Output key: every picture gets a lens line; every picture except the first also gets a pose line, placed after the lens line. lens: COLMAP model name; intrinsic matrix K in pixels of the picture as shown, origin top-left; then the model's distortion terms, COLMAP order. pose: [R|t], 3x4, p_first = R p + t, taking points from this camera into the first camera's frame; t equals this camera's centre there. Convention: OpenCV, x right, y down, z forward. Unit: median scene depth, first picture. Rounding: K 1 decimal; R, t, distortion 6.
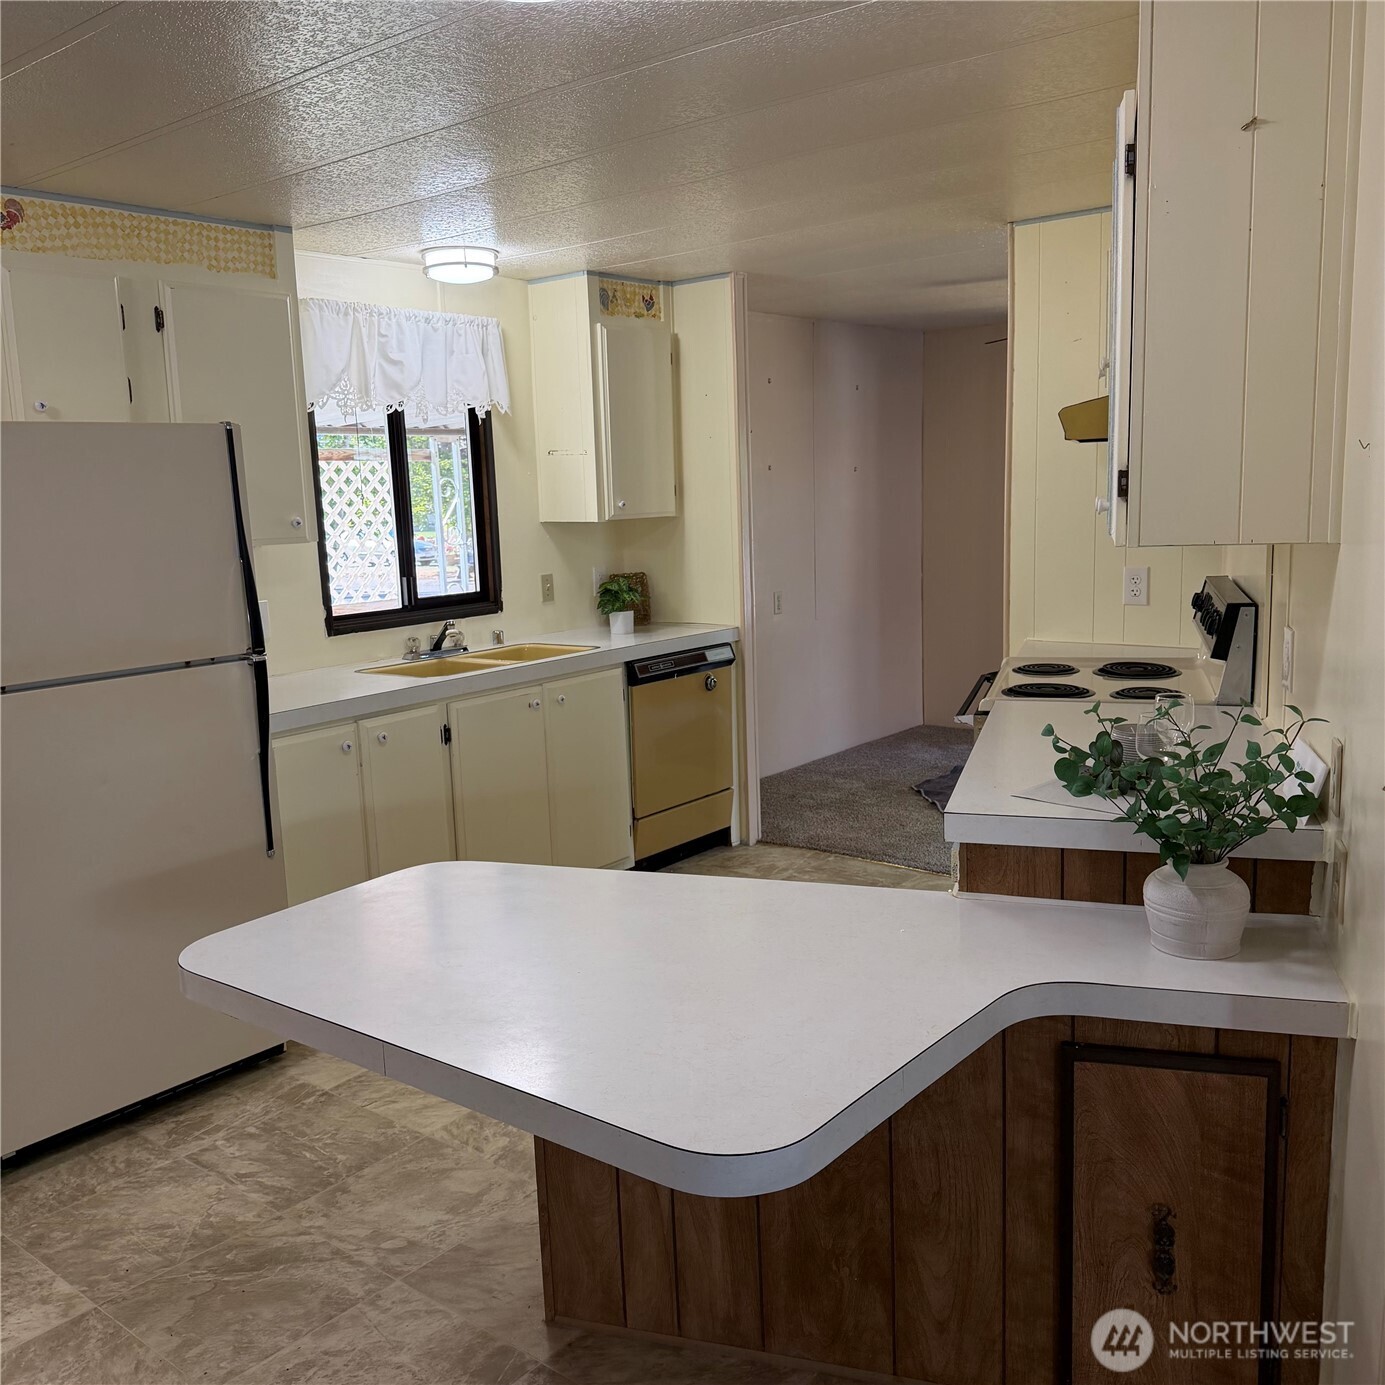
lens RADIAL K [[1302.4, 0, 690.9], [0, 1302.4, 715.8], [0, 0, 1]] dist [0.108156, -0.107641]
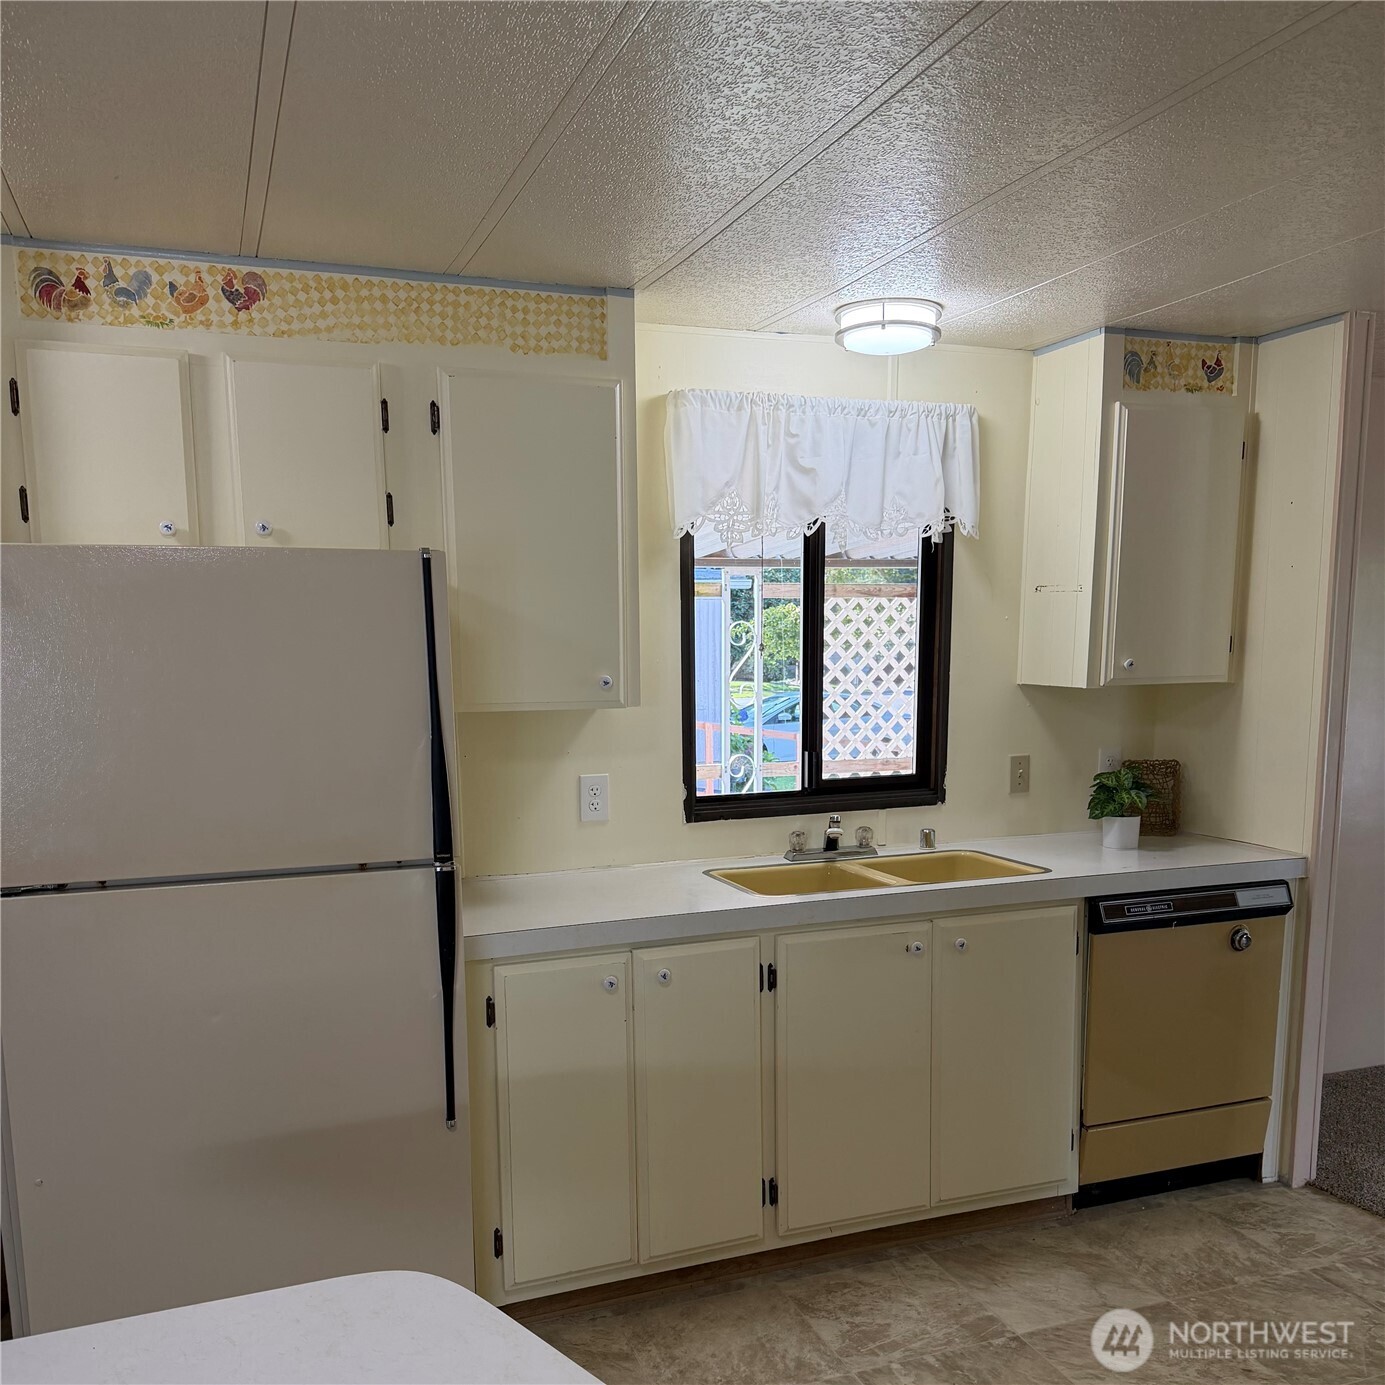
lens RADIAL K [[1278.0, 0, 713.7], [0, 1278.0, 840.8], [0, 0, 1]] dist [0.180167, -0.314528]
pose [[0.866198, 0.110177, -0.487403, 0.114998], [-0.111015, 0.993444, 0.027275, -0.072172], [0.487213, 0.030484, 0.872751, 0.334646]]
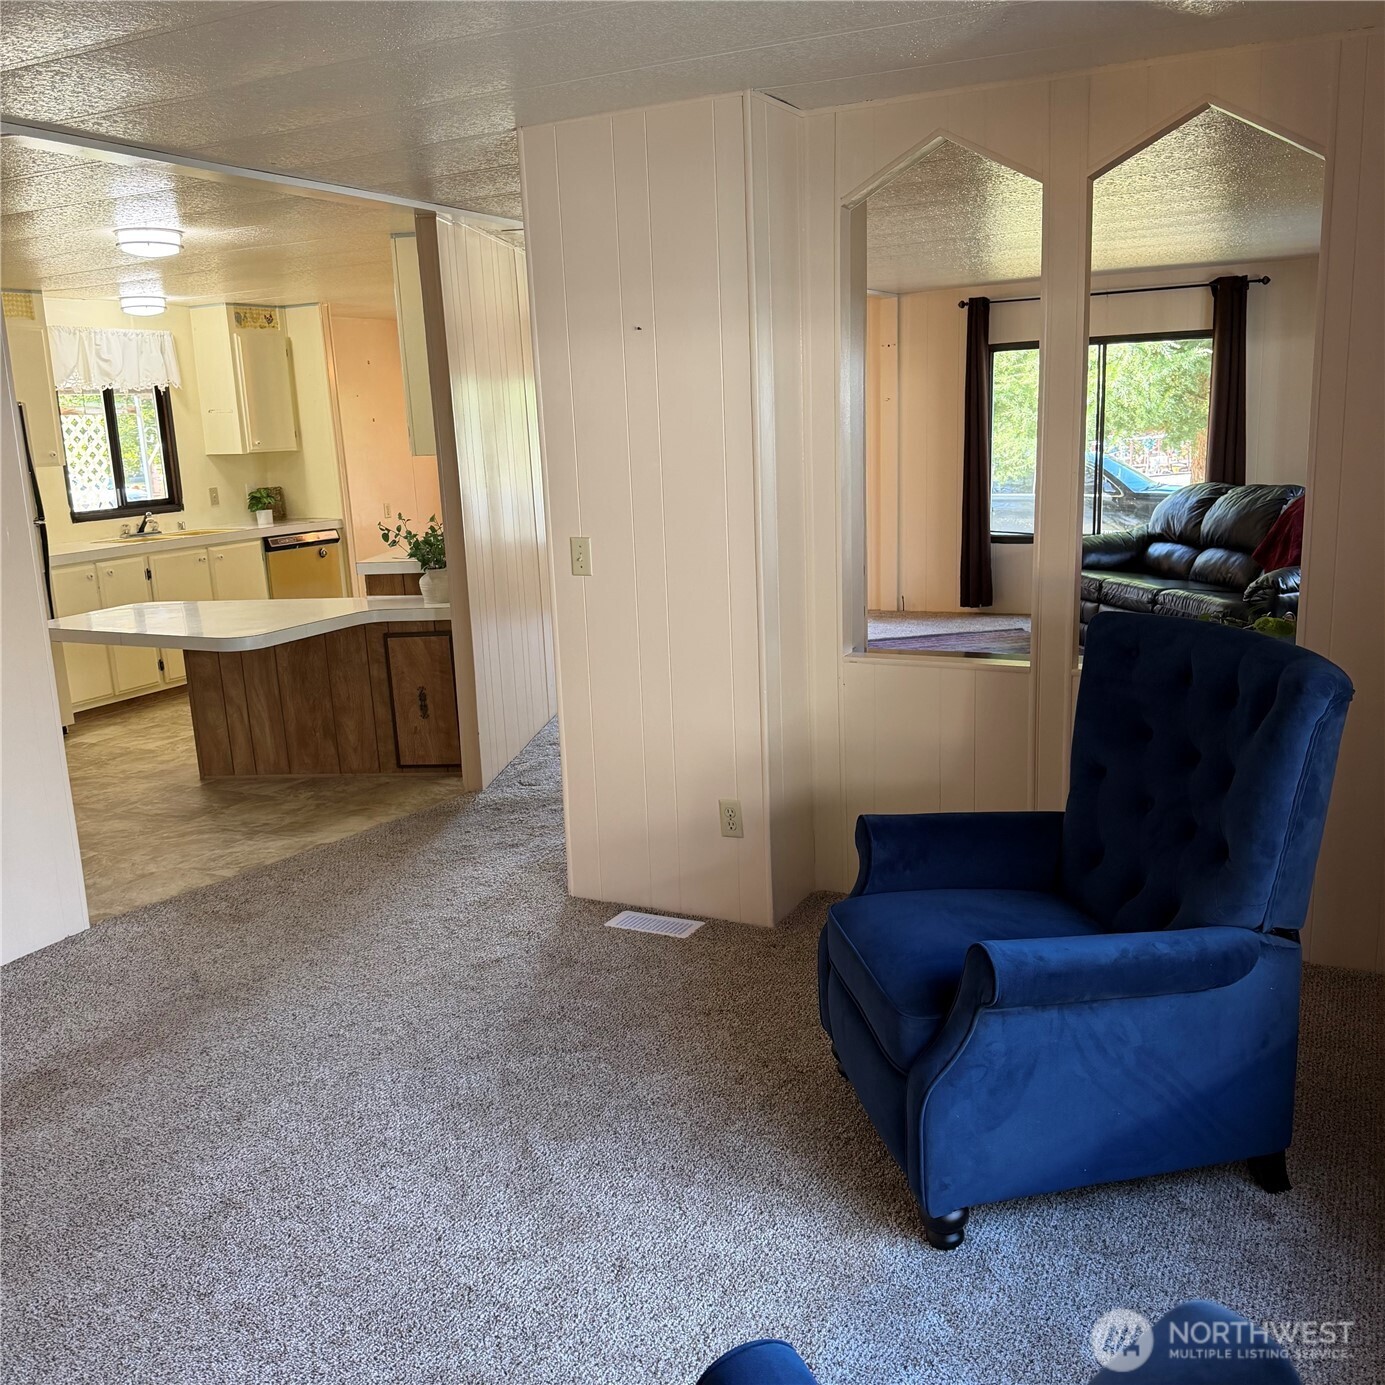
lens RADIAL K [[1312.4, 0, 692.5], [0, 1312.4, 692.5], [0, 0, 1]] dist [0.174563, -0.349048]
pose [[0.981613, -0.046777, 0.185061, 0.176623], [0.042913, 0.998770, 0.024829, 0.147657], [-0.185995, -0.016431, 0.982413, -0.840594]]
